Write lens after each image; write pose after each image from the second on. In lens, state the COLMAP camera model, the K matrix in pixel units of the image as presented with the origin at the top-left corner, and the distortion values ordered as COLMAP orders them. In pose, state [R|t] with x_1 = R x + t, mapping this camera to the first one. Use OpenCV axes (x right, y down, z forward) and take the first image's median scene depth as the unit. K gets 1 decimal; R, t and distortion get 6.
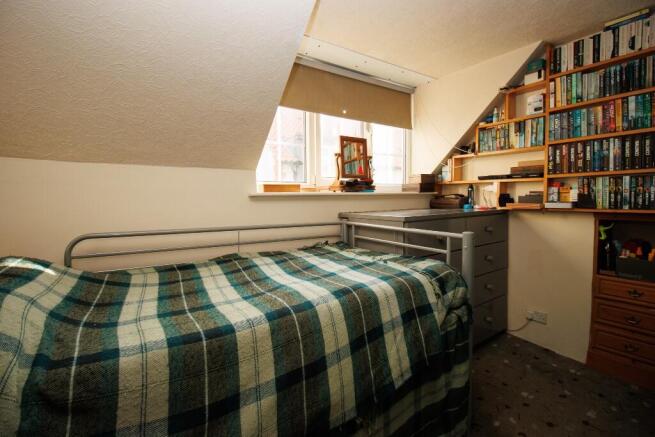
lens RADIAL K [[315.2, 0, 326.0], [0, 315.2, 209.8], [0, 0, 1]] dist [-0.000035, -0.000172]
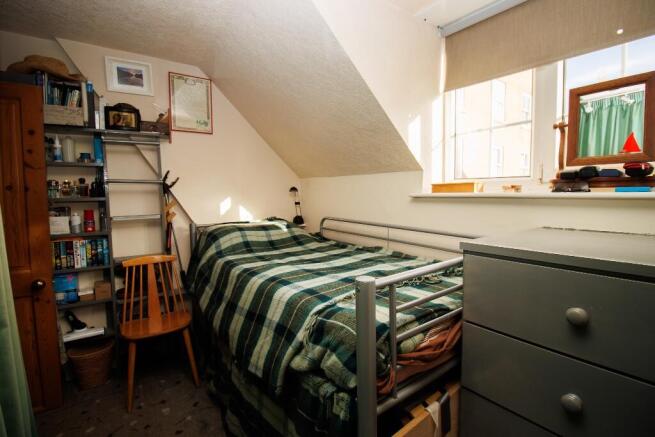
lens RADIAL K [[315.2, 0, 326.0], [0, 315.2, 209.8], [0, 0, 1]] dist [-0.000035, -0.000172]
pose [[0.019288, 0.071659, -0.997243, 0.735084], [-0.014824, 0.997339, 0.071379, -0.066744], [0.999704, 0.013406, 0.020299, 0.660384]]
